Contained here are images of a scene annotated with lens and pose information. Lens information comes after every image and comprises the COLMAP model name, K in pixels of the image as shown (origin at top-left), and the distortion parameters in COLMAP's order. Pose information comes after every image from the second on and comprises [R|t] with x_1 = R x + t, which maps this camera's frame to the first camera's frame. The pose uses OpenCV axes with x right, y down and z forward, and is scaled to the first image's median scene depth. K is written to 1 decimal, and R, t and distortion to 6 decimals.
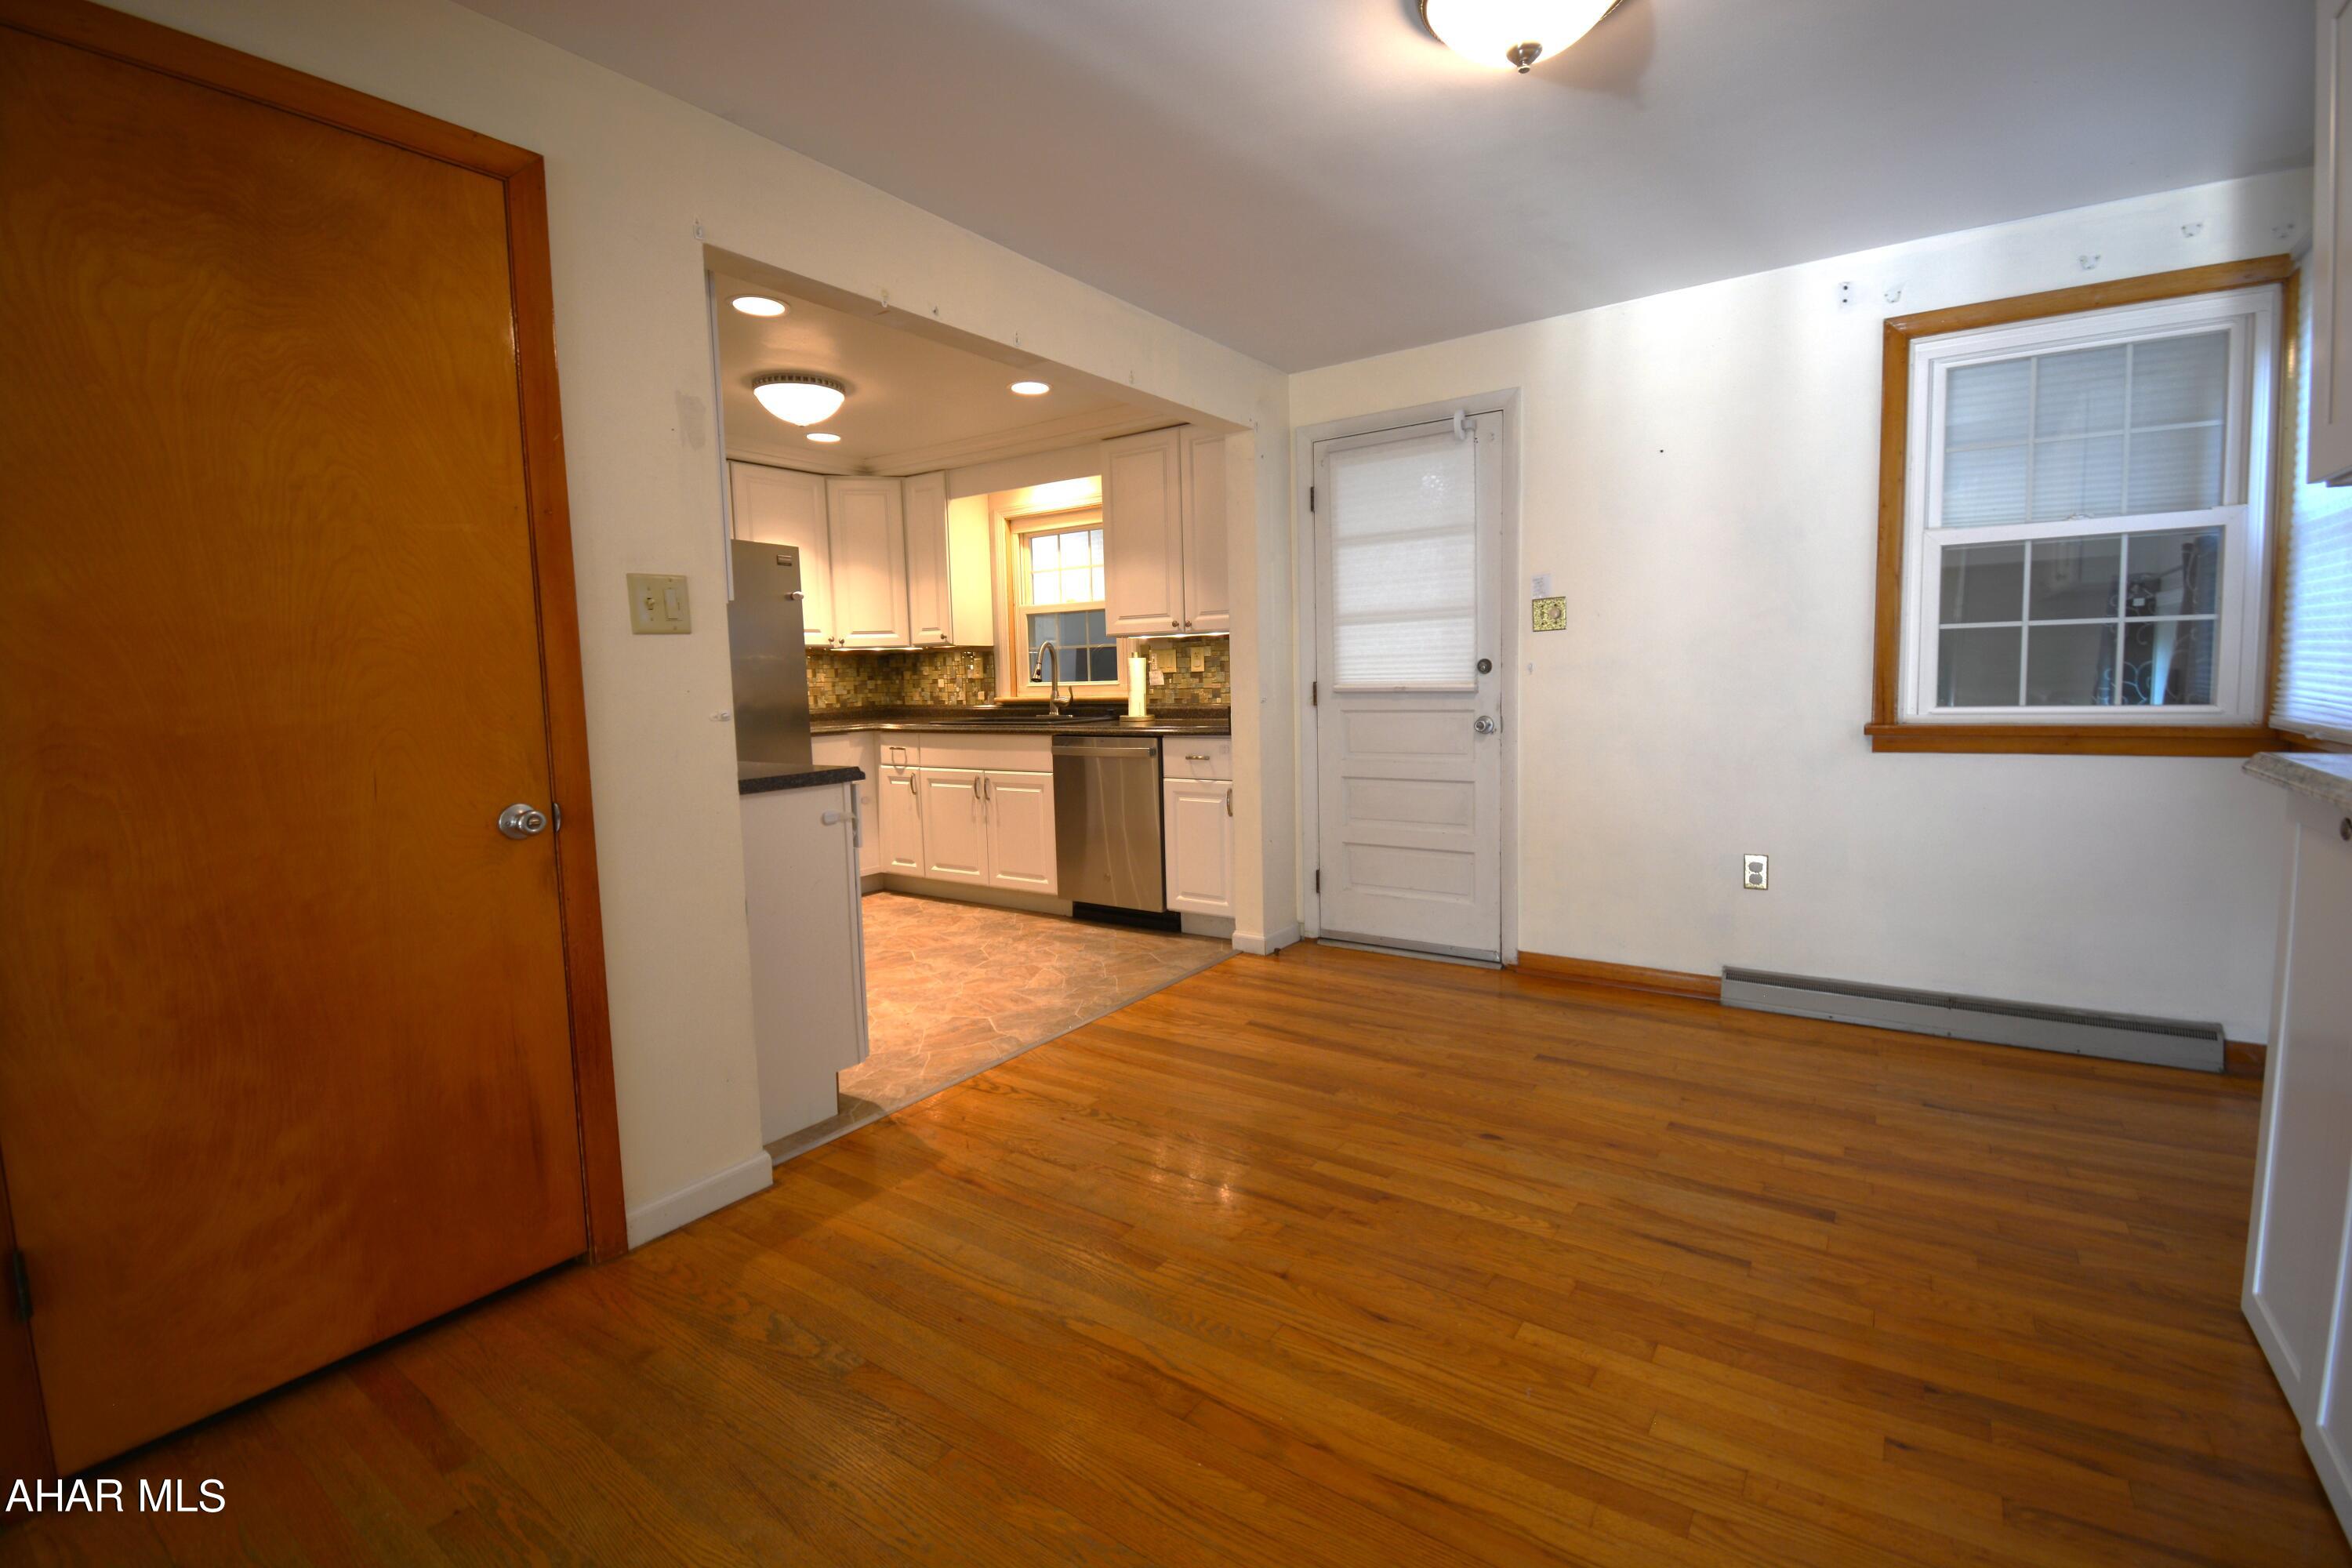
lens RADIAL K [[1043.2, 0, 1188.8], [0, 1043.2, 774.2], [0, 0, 1]] dist [0.020153, -0.025115]
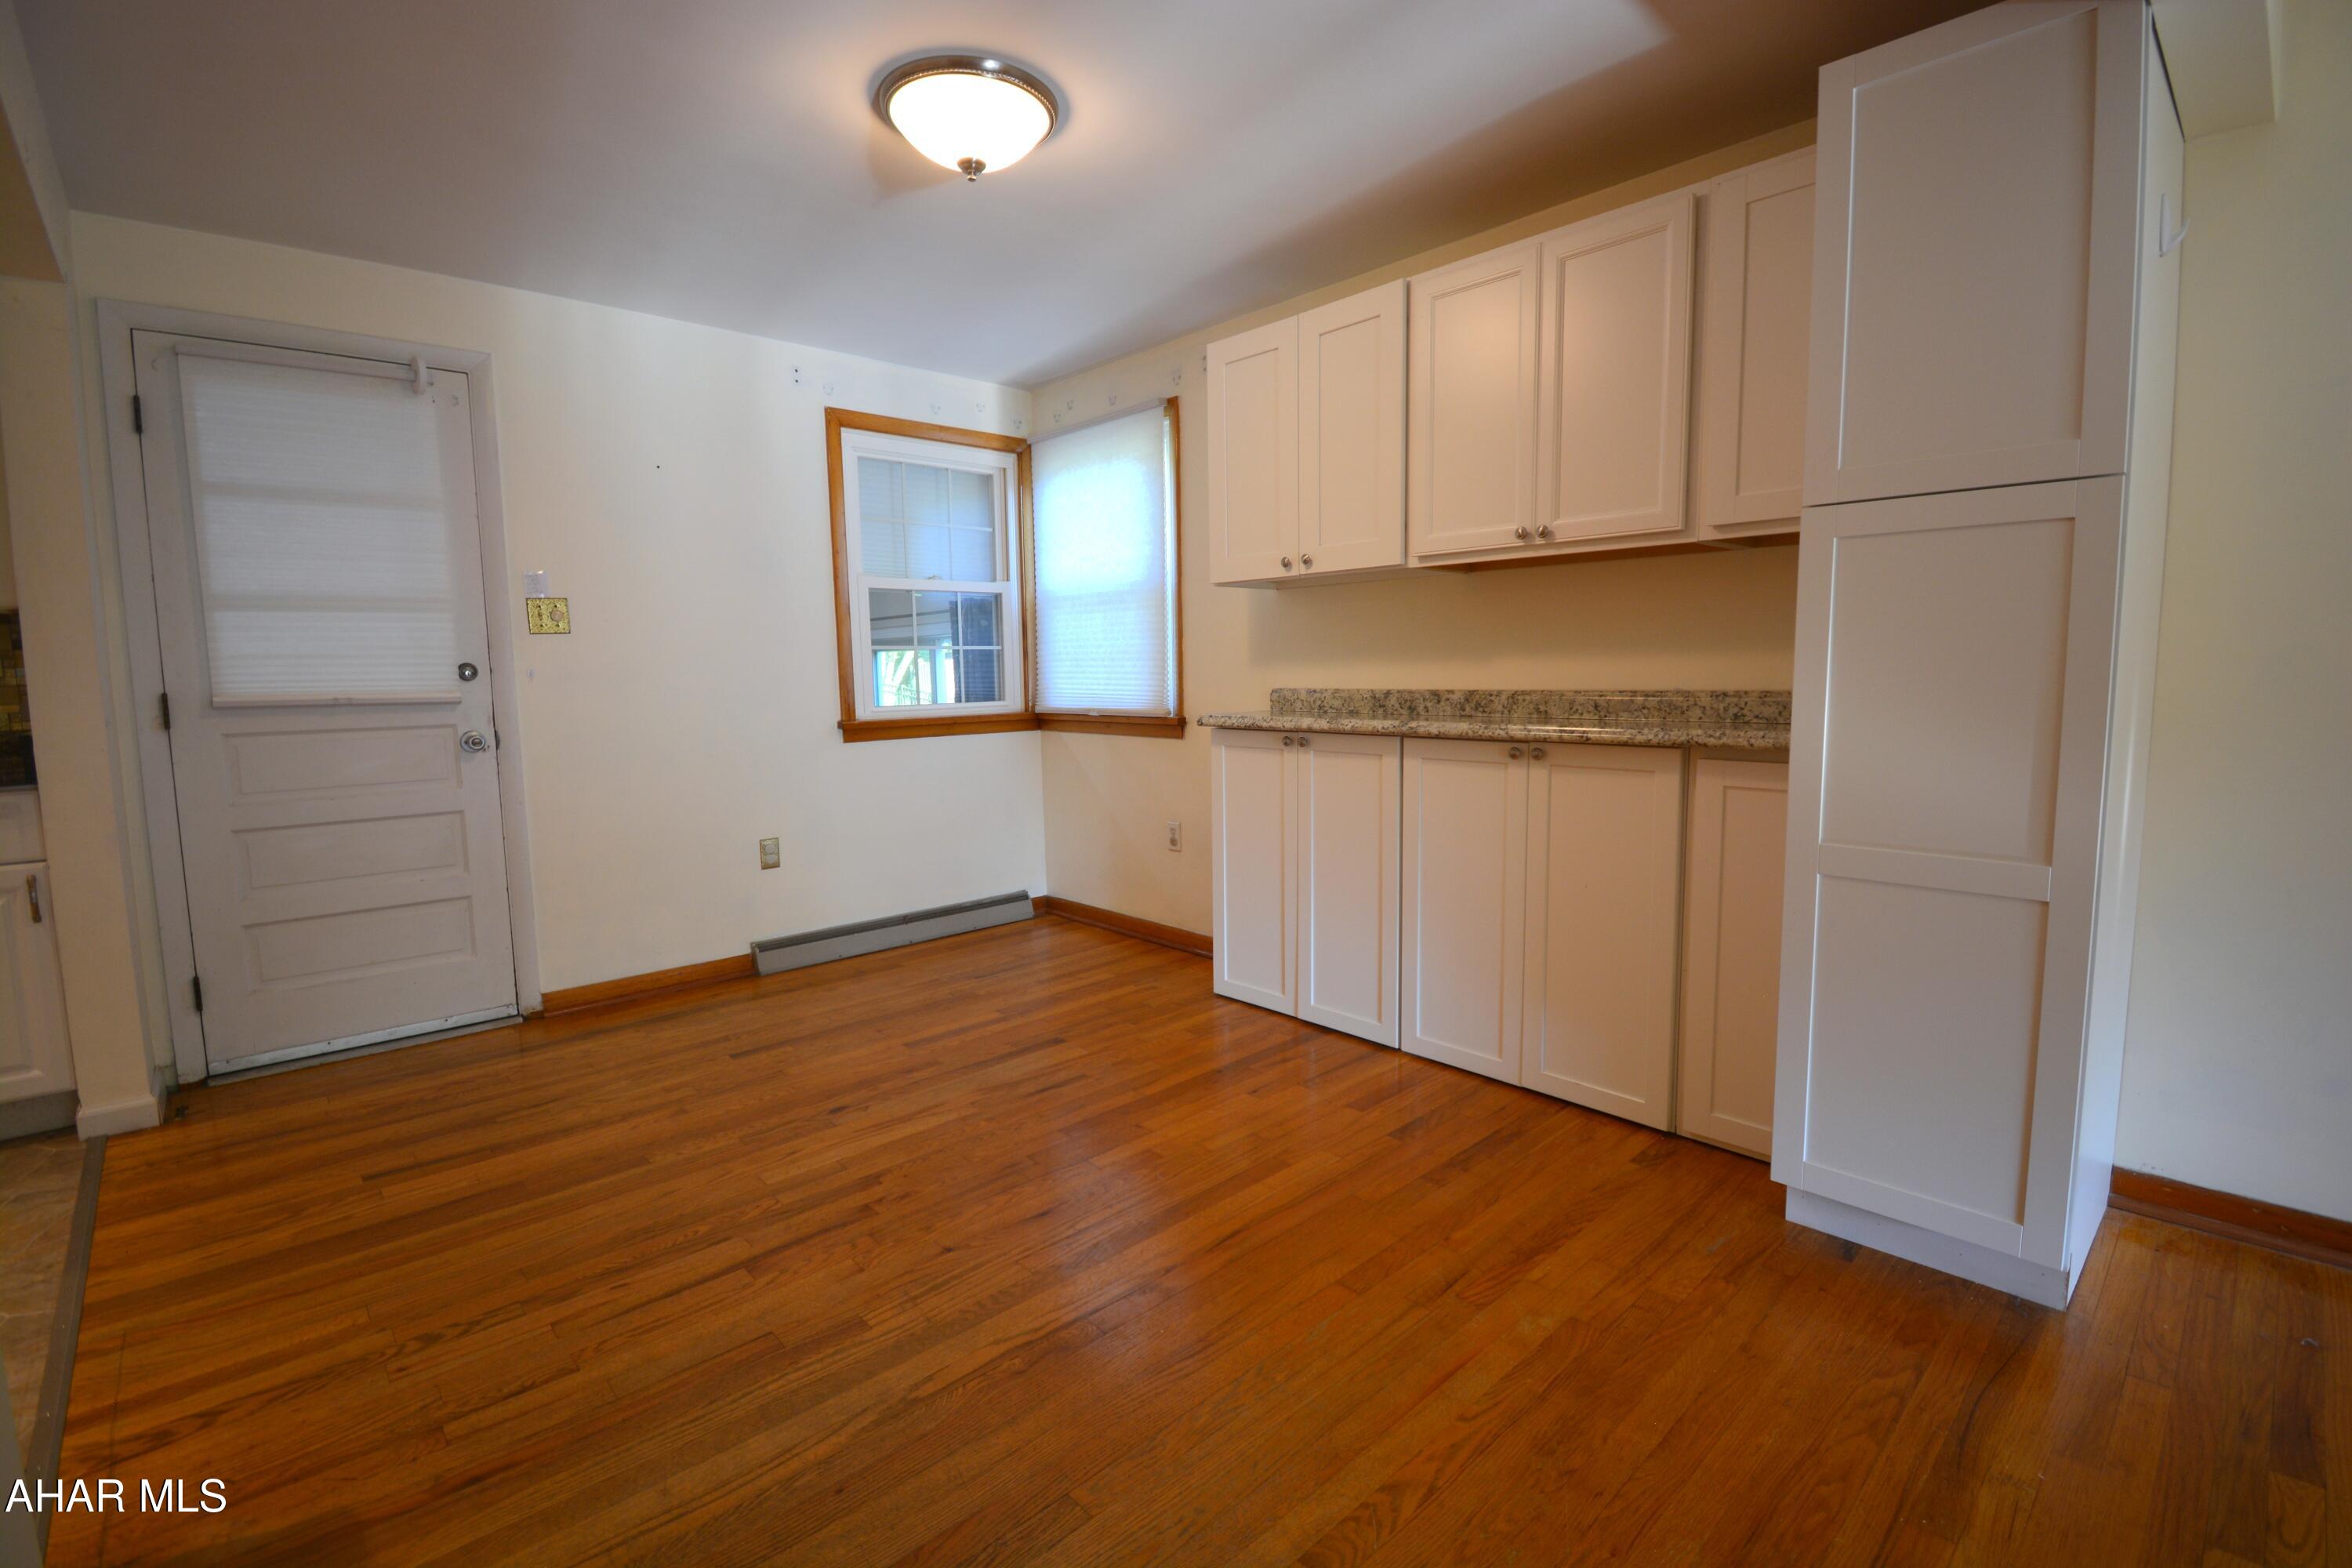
lens RADIAL K [[1043.2, 0, 1188.8], [0, 1043.2, 774.2], [0, 0, 1]] dist [0.020153, -0.025115]
pose [[0.205852, -0.075277, 0.975684, -0.537739], [0.104042, 0.993069, 0.054667, -0.009322], [-0.973037, 0.090259, 0.212257, 0.333552]]
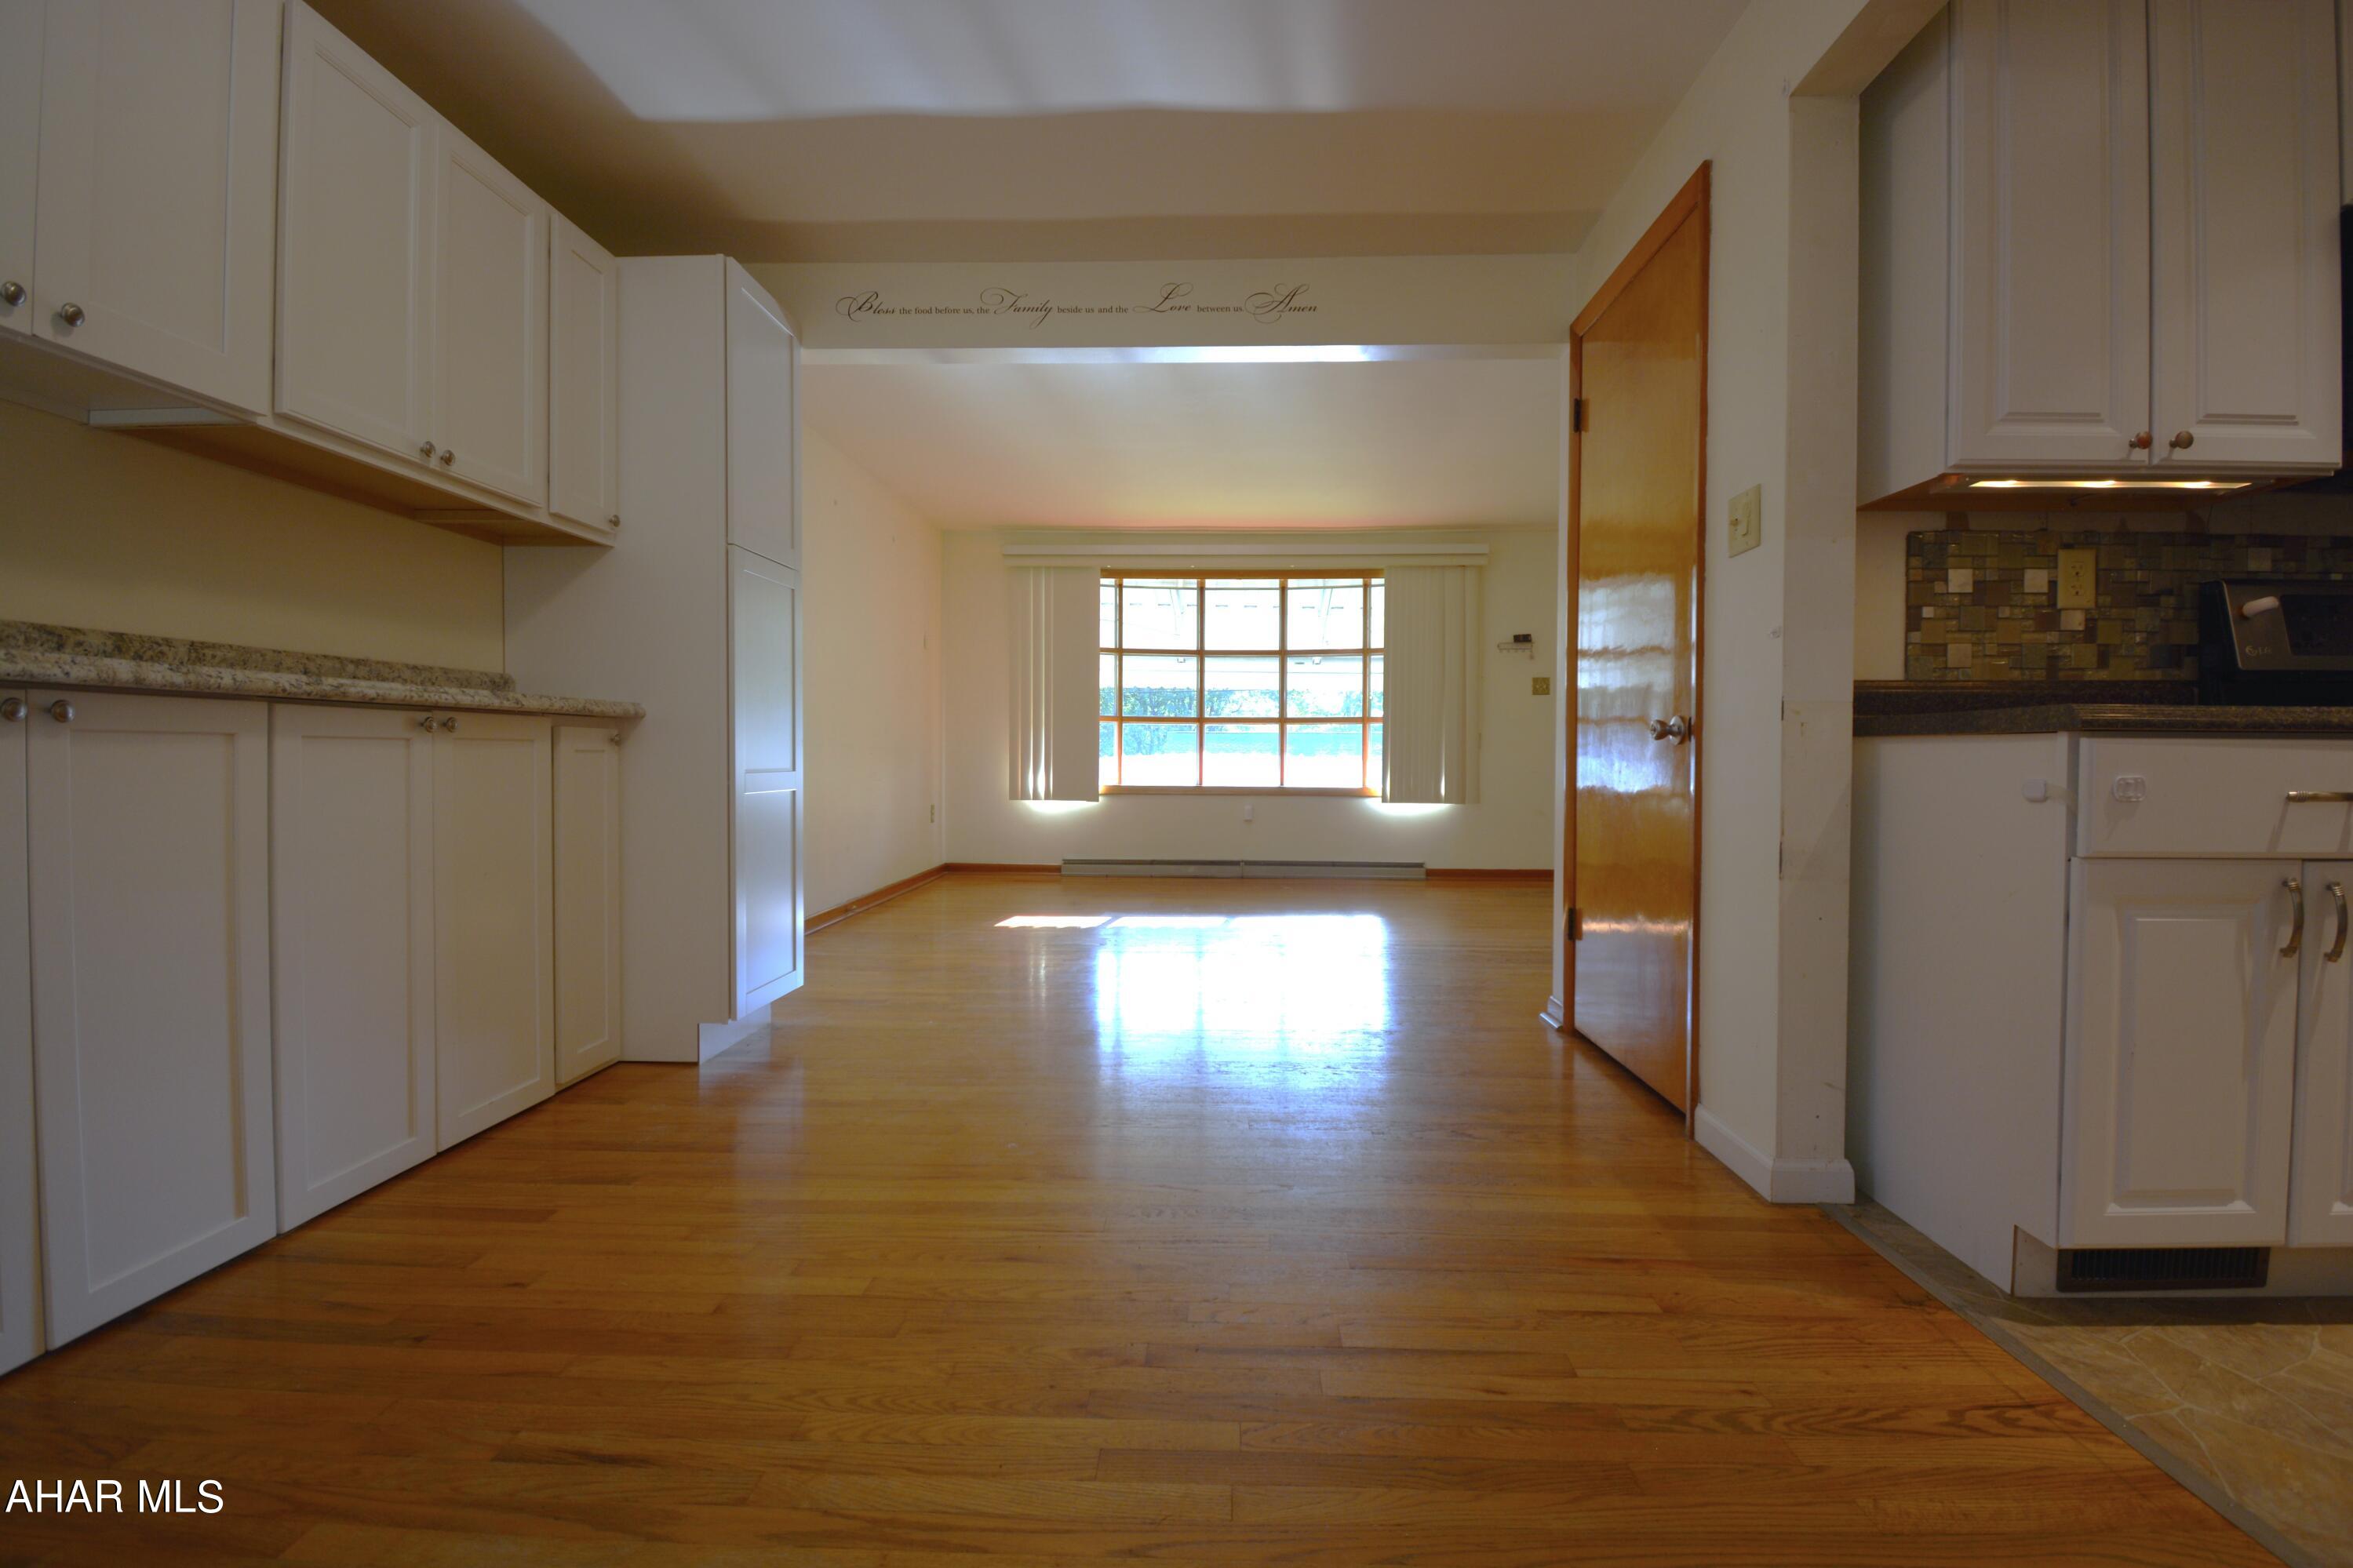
lens RADIAL K [[1043.5, 0, 1189.3], [0, 1043.5, 774.2], [0, 0, 1]] dist [0.020153, -0.025115]
pose [[-0.838539, 0.032800, -0.543853, 0.333255], [-0.037450, 0.992356, 0.117592, -0.016960], [0.543552, 0.118973, -0.830901, 1.102359]]
